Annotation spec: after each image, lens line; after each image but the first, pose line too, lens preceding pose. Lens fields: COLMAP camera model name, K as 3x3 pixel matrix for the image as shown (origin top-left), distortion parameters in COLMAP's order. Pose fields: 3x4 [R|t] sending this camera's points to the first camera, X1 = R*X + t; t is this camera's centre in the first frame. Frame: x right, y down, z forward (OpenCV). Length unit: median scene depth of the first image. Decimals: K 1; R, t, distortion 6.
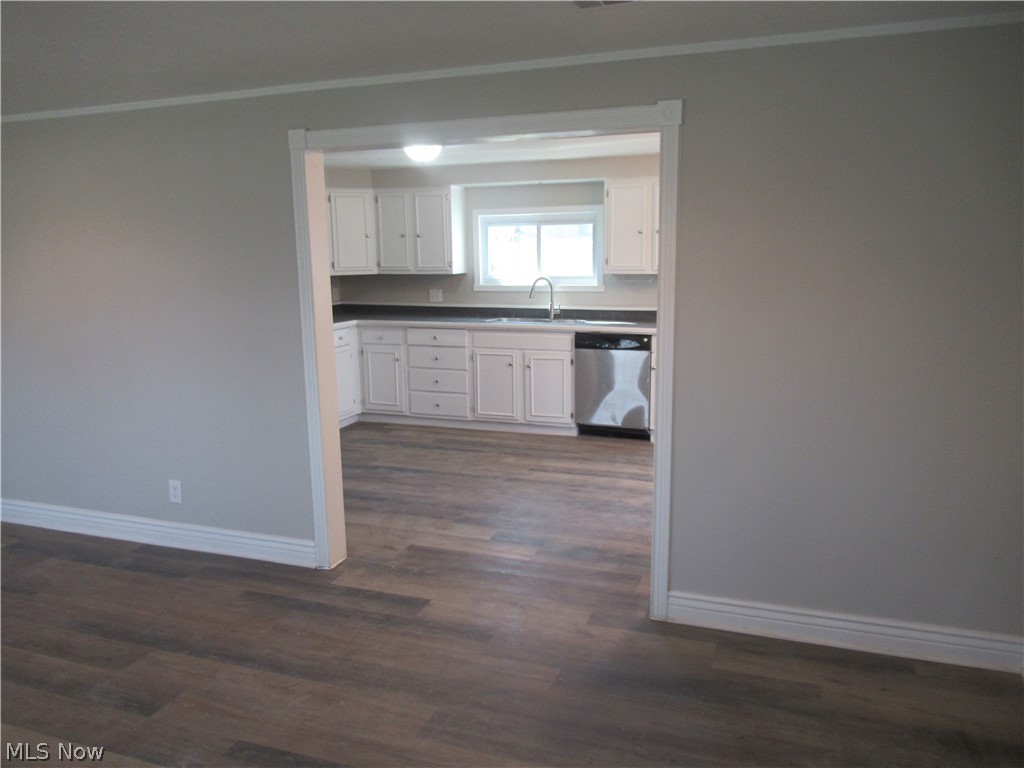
lens RADIAL K [[764.7, 0, 512.0], [0, 764.7, 384.0], [0, 0, 1]] dist [0.000639, -0.006778]
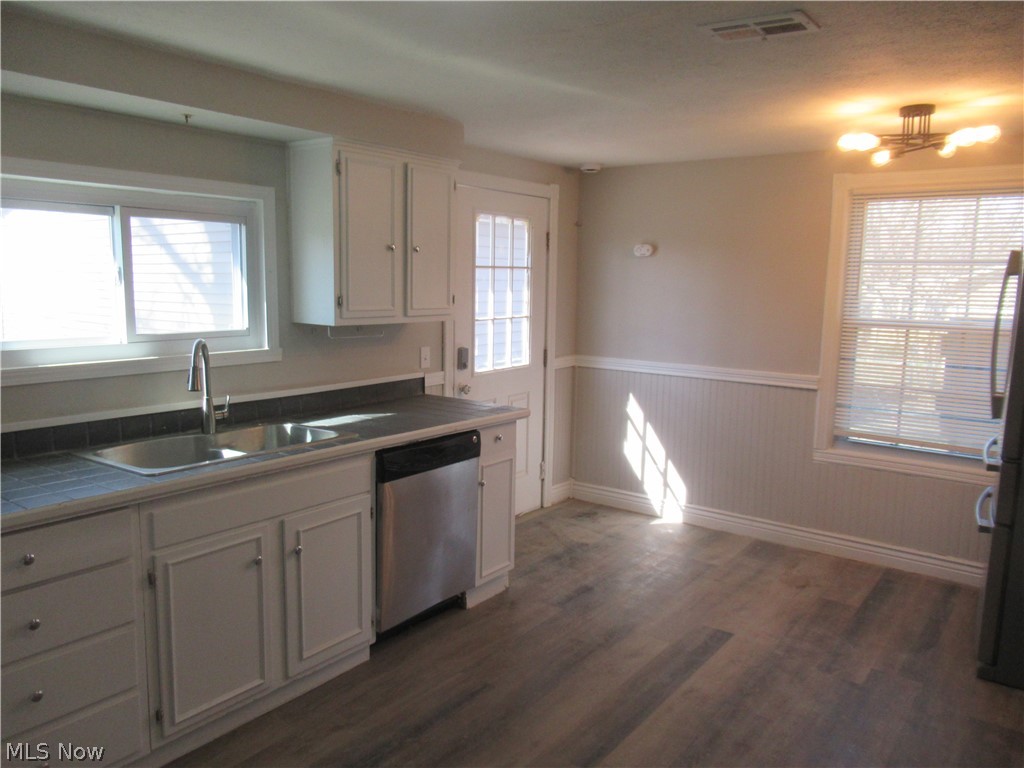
lens RADIAL K [[743.1, 0, 530.4], [0, 743.1, 383.5], [0, 0, 1]] dist [-0.039037, -0.001220]
pose [[0.297689, -0.112426, 0.948020, -0.518588], [0.144016, 0.986966, 0.071822, -0.205768], [-0.943738, 0.115149, 0.310000, 1.219280]]
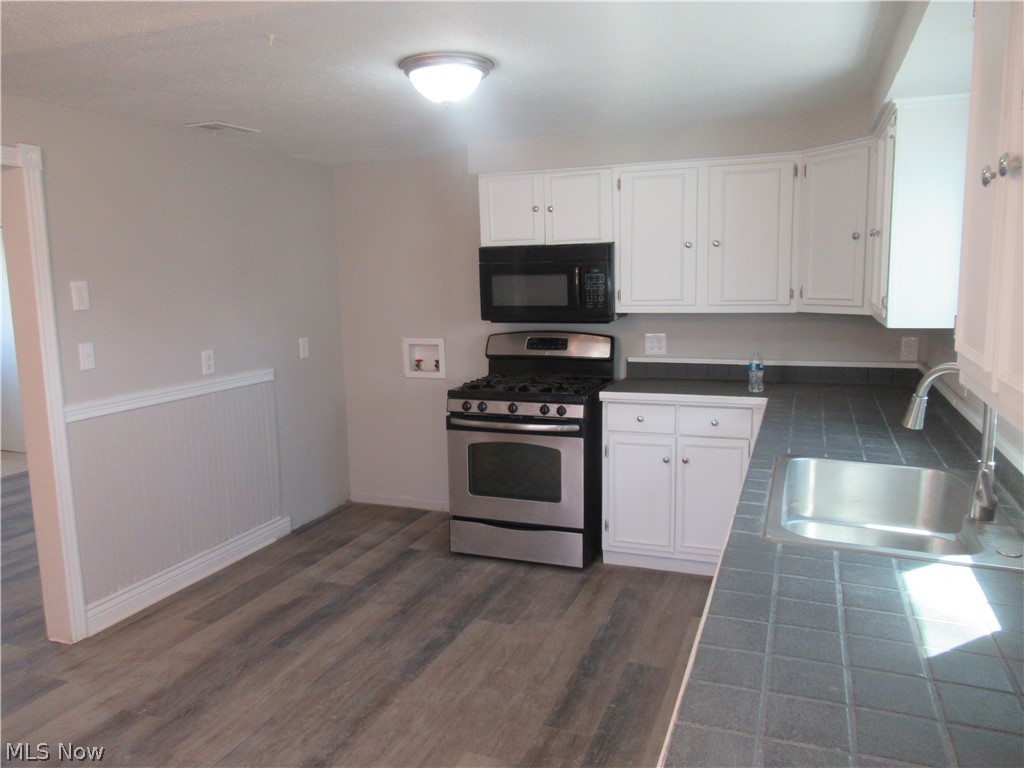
lens RADIAL K [[764.7, 0, 512.0], [0, 764.7, 384.0], [0, 0, 1]] dist [0.000639, -0.006778]
pose [[-0.022178, 0.155935, -0.987518, 0.570915], [-0.153042, 0.975590, 0.157489, -0.265250], [0.987971, 0.154624, 0.002228, 1.457067]]
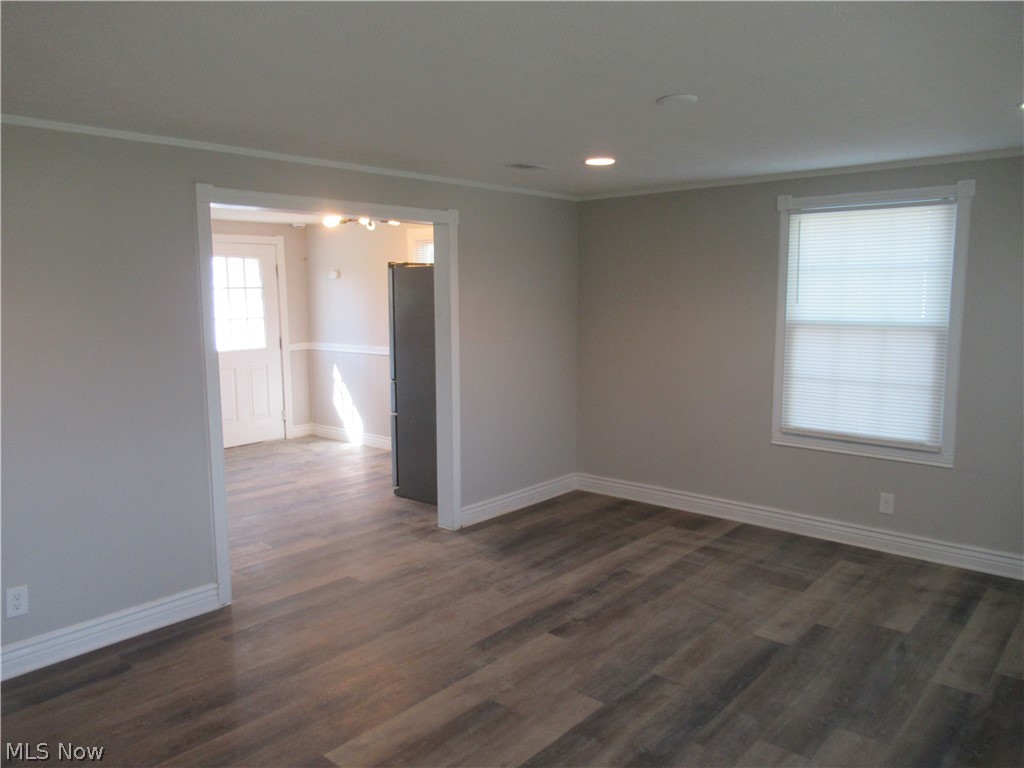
lens RADIAL K [[764.7, 0, 512.0], [0, 764.7, 384.0], [0, 0, 1]] dist [0.000639, -0.006778]
pose [[0.362588, -0.101693, 0.926385, -1.024374], [0.162002, 0.985773, 0.044804, -0.034256], [-0.917761, 0.133831, 0.373904, 0.226998]]
